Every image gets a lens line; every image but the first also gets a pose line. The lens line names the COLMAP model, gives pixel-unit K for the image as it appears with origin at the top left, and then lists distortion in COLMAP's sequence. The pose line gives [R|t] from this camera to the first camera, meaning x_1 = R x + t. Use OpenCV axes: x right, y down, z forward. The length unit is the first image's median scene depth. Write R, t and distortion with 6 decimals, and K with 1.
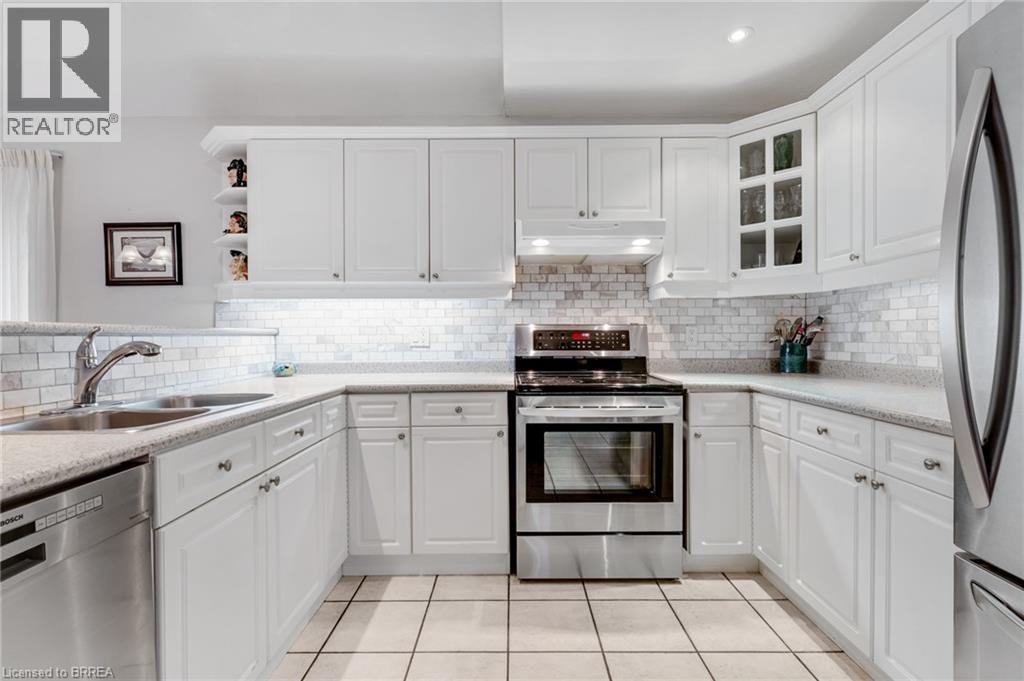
lens RADIAL K [[483.1, 0, 512.0], [0, 483.1, 340.5], [0, 0, 1]] dist [0.003481, -0.000064]
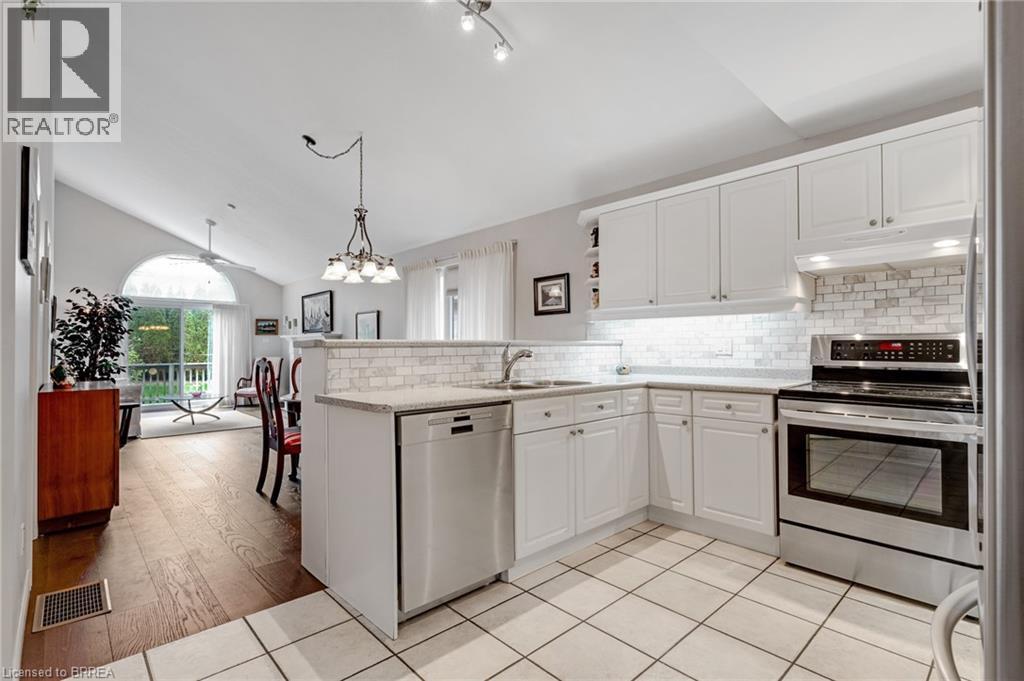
lens RADIAL K [[483.1, 0, 512.0], [0, 483.1, 340.5], [0, 0, 1]] dist [0.003481, -0.000064]
pose [[0.682434, -0.007638, -0.730907, 0.364190], [-0.003750, 0.999896, -0.013949, -0.004480], [0.730937, 0.012260, 0.682334, -0.214817]]
